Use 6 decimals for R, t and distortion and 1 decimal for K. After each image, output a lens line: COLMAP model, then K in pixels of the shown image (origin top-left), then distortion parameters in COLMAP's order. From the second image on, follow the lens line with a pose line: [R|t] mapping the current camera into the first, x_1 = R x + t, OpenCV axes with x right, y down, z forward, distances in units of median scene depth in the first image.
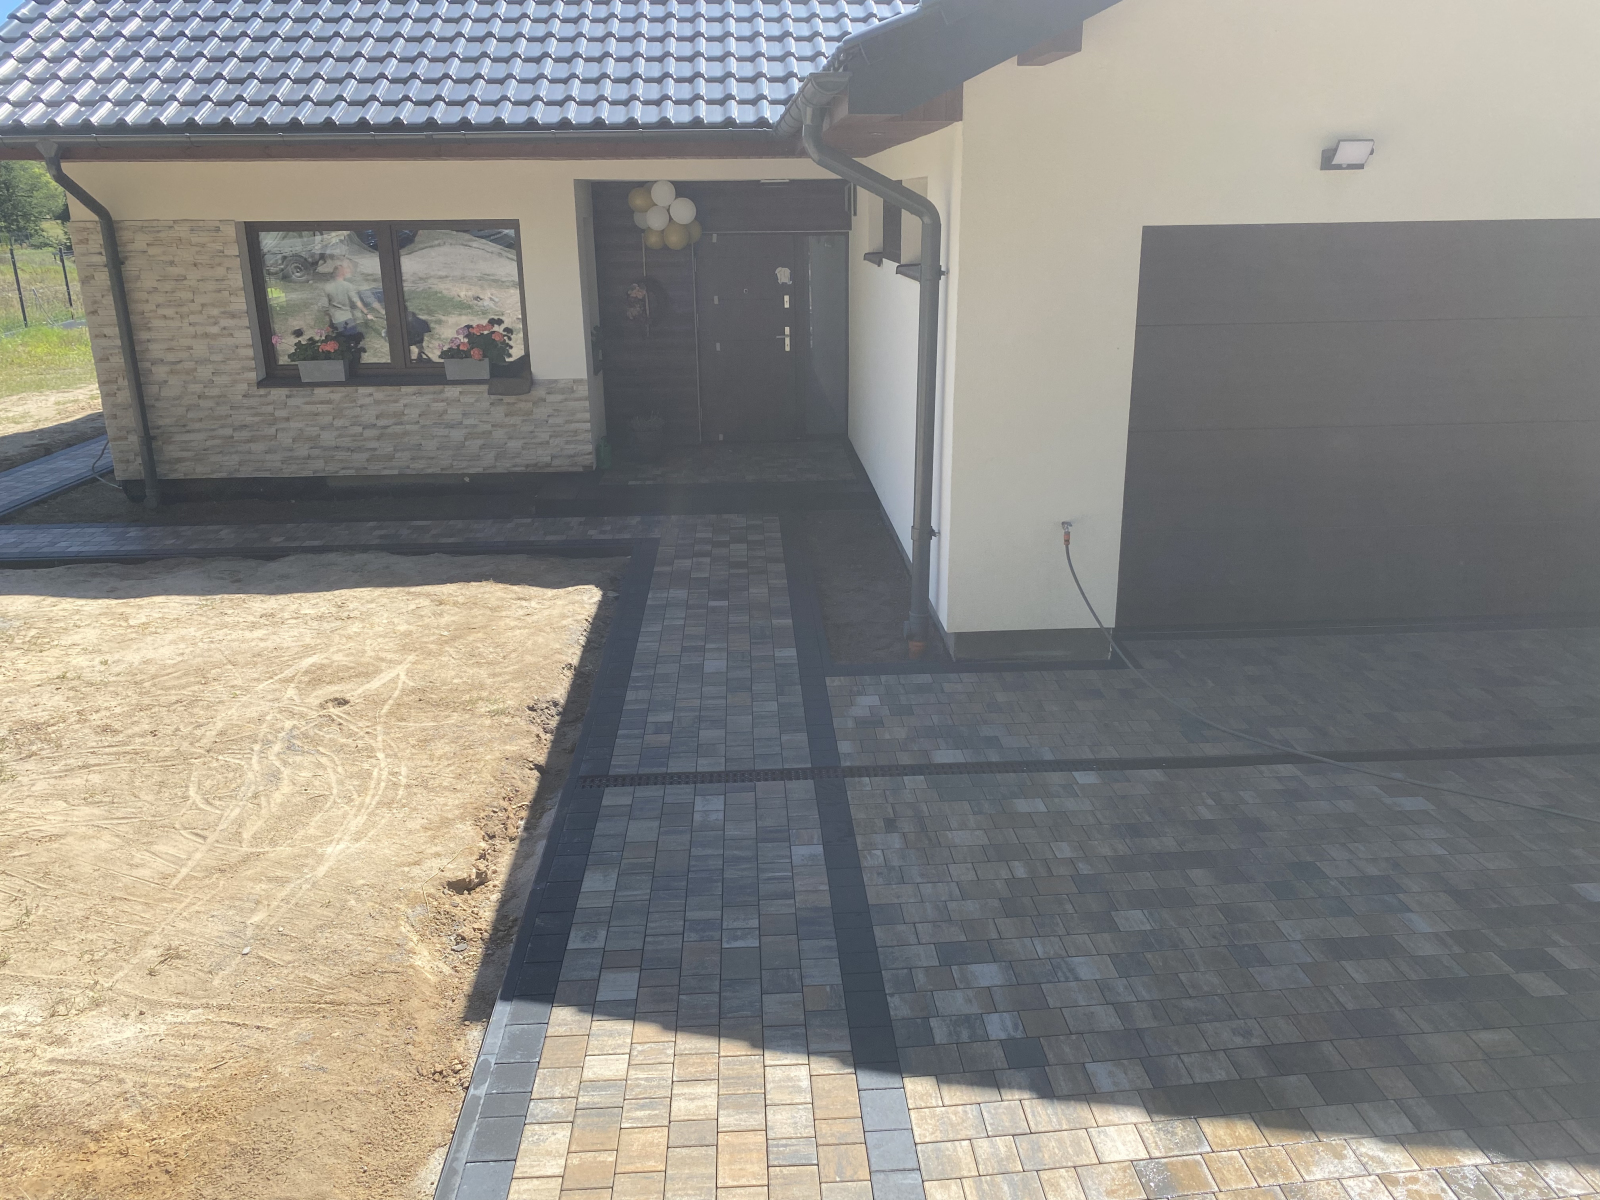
lens RADIAL K [[1230.5, 0, 800.8], [0, 1230.5, 609.7], [0, 0, 1]] dist [0.060741, -0.081804]
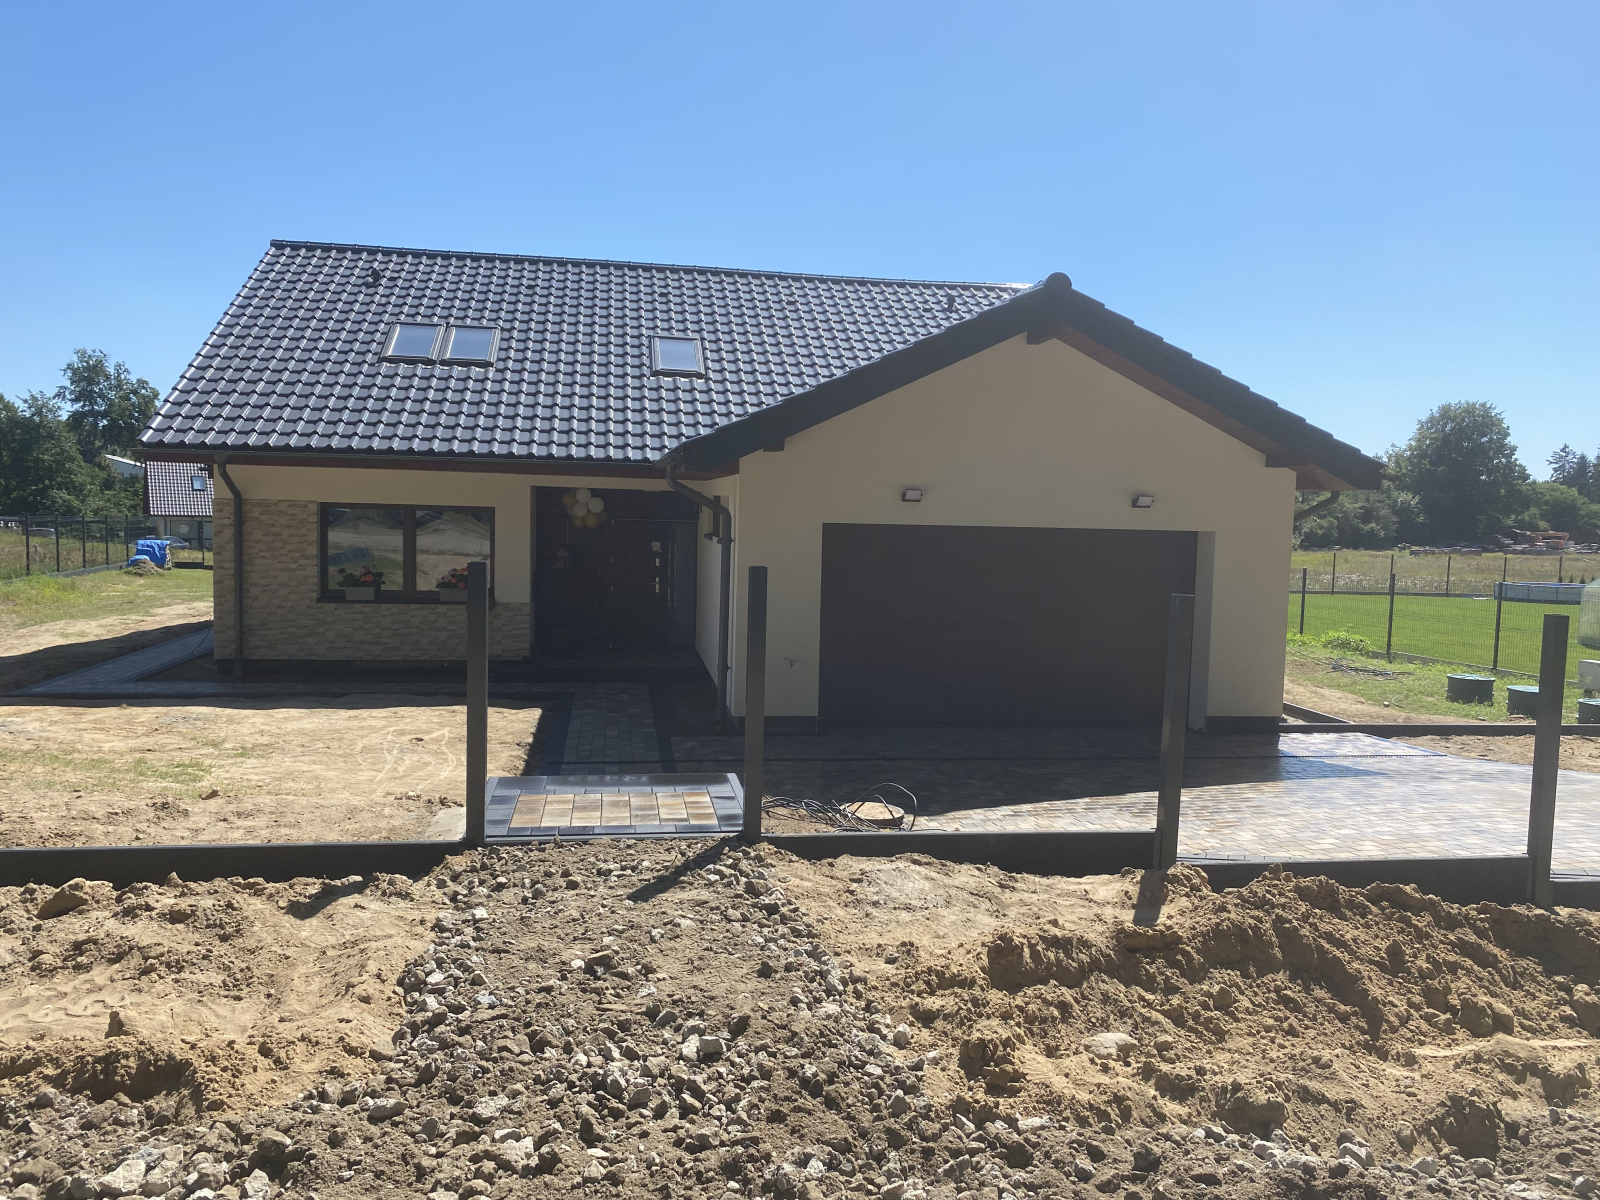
lens RADIAL K [[1230.5, 0, 800.8], [0, 1230.5, 609.7], [0, 0, 1]] dist [0.060741, -0.081804]
pose [[0.994433, 0.029296, 0.101217, 0.016401], [-0.005627, 0.973968, -0.226616, 0.205407], [-0.105221, 0.224785, 0.968711, -0.658254]]
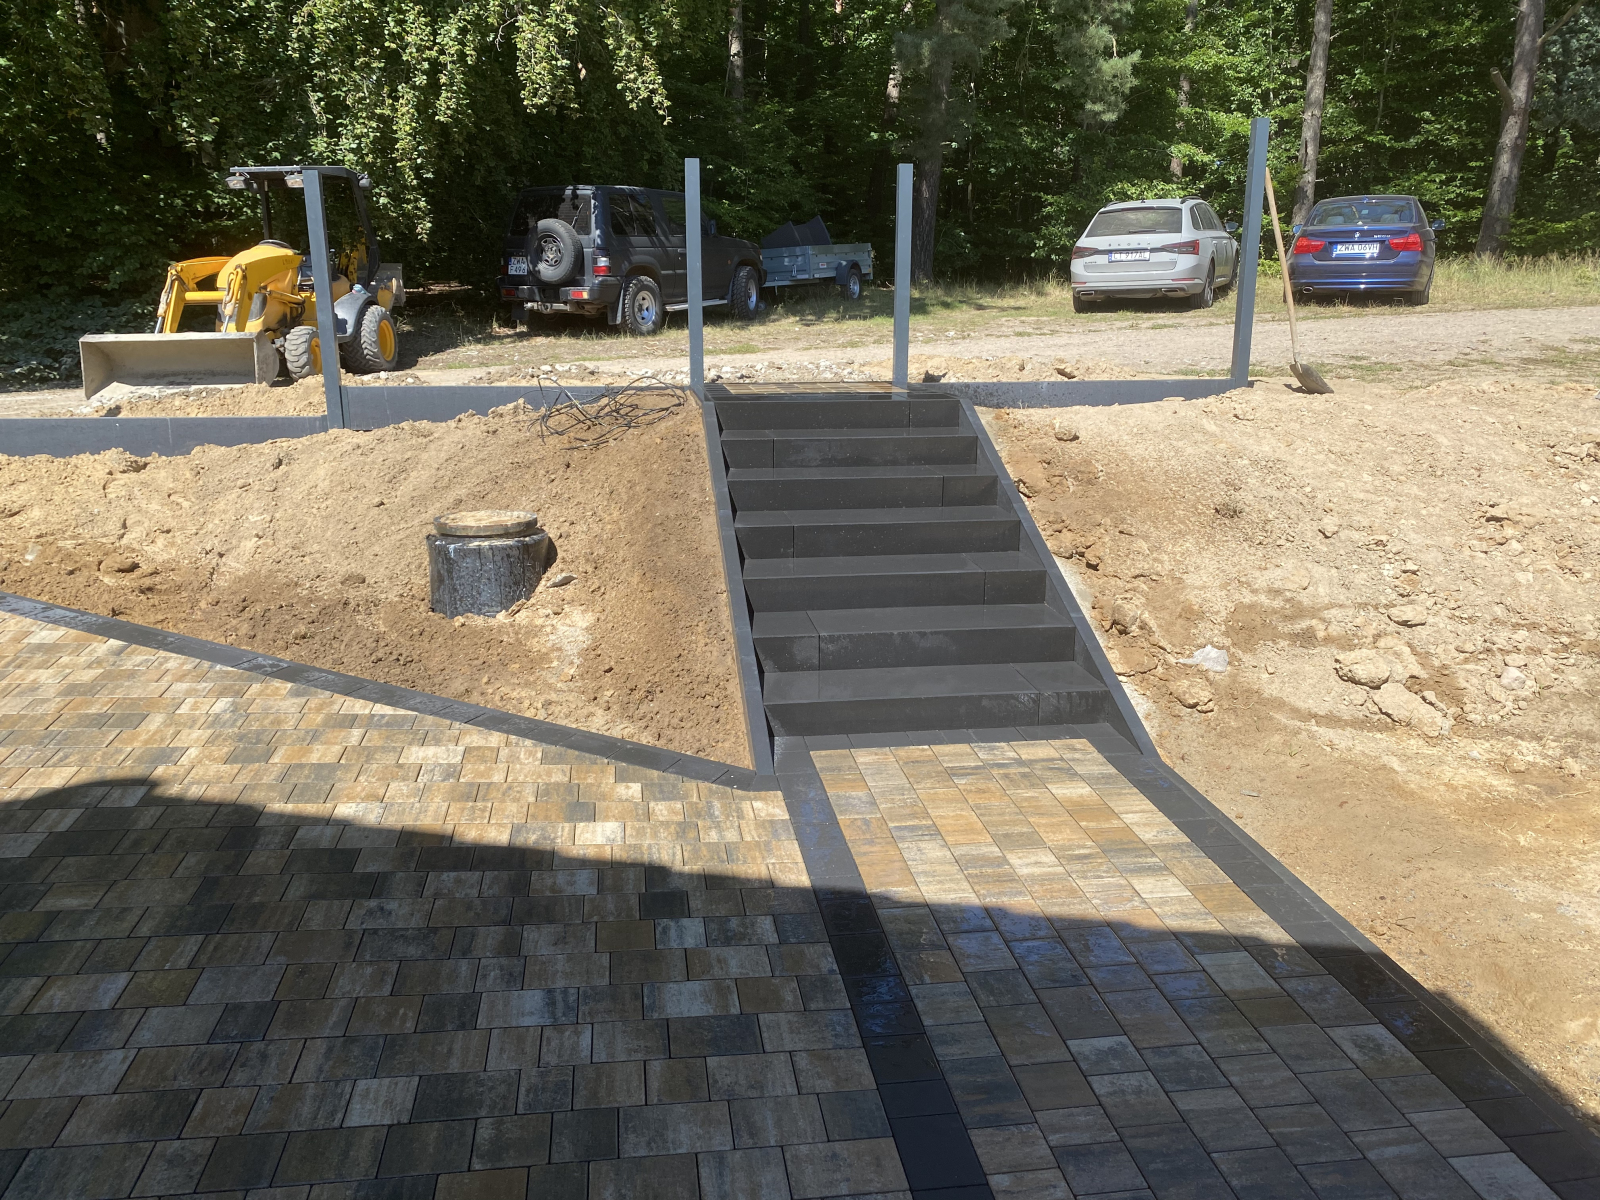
lens RADIAL K [[1230.5, 0, 800.8], [0, 1230.5, 609.7], [0, 0, 1]] dist [0.060741, -0.081804]
pose [[-0.995719, 0.030524, -0.087247, 0.059454], [-0.019939, 0.850743, 0.525203, -0.089522], [0.090256, 0.524695, -0.846492, 0.606463]]
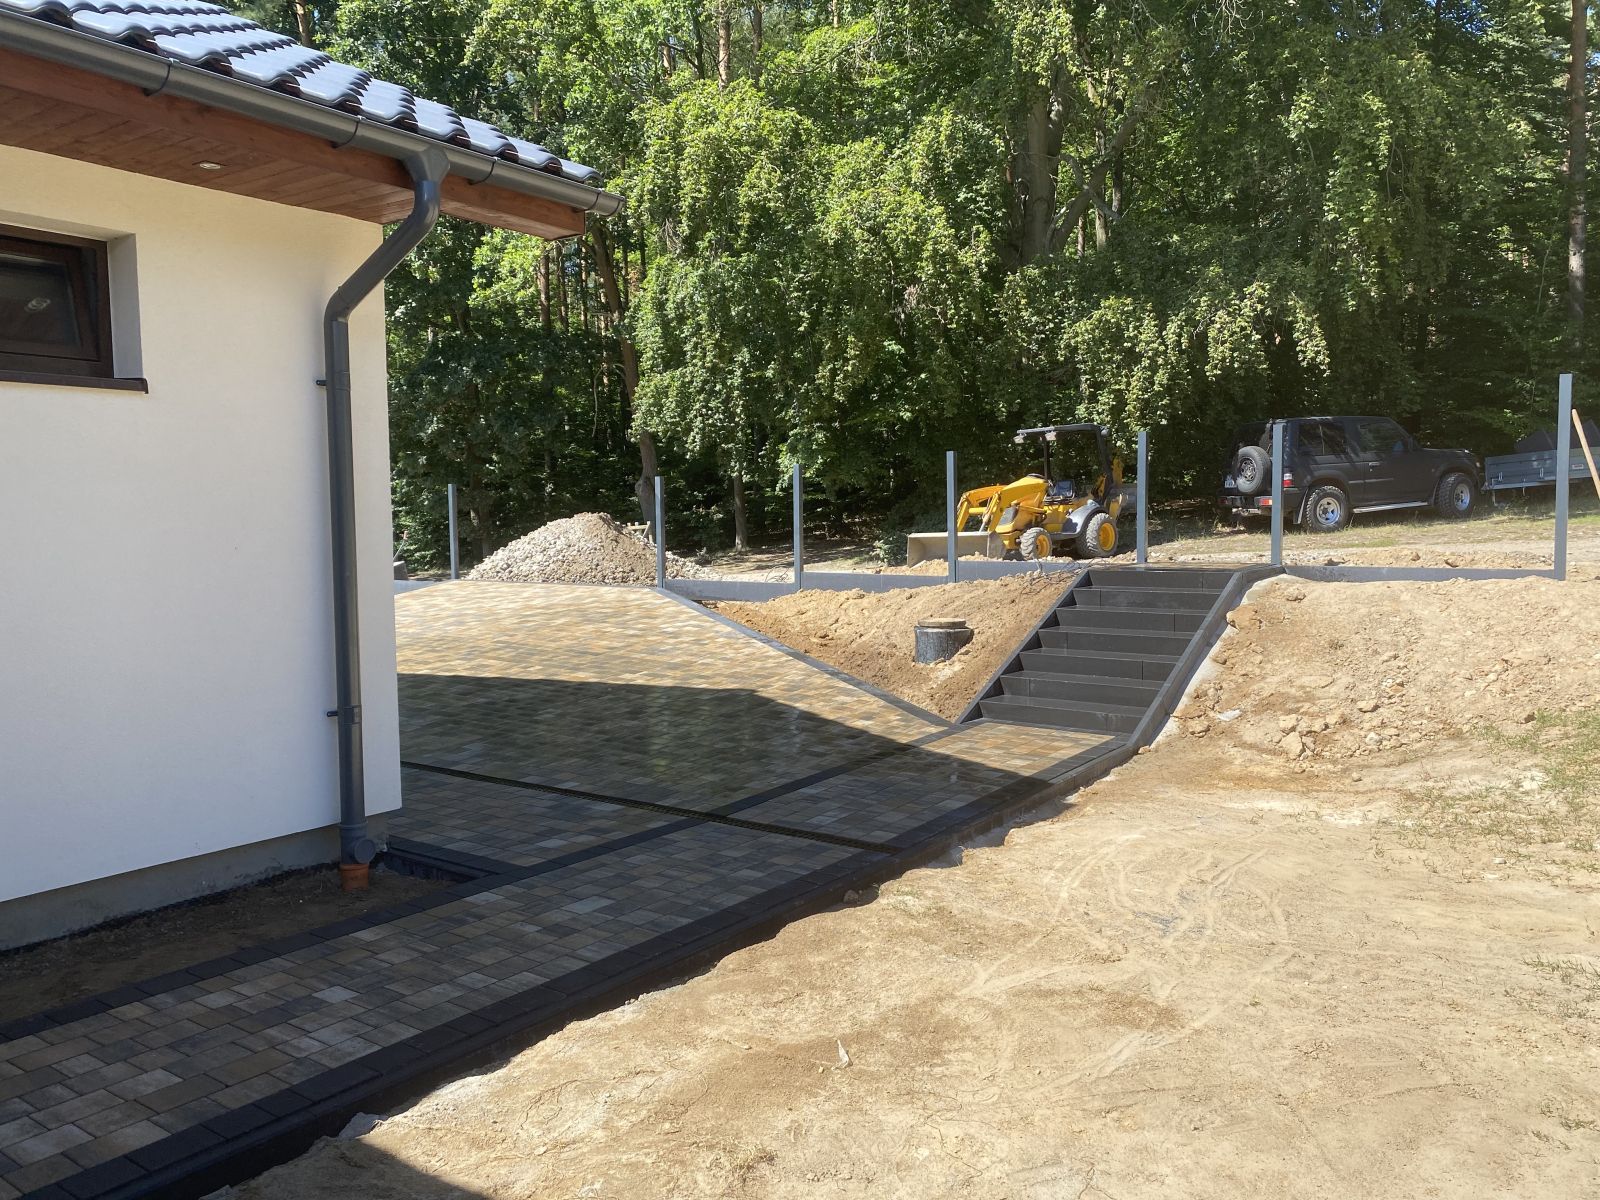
lens RADIAL K [[1230.5, 0, 800.8], [0, 1230.5, 609.7], [0, 0, 1]] dist [0.060741, -0.081804]
pose [[-0.783846, -0.031619, 0.620150, -0.428342], [0.210187, 0.926239, 0.312893, -0.219718], [-0.584301, 0.375607, -0.719383, 0.981737]]
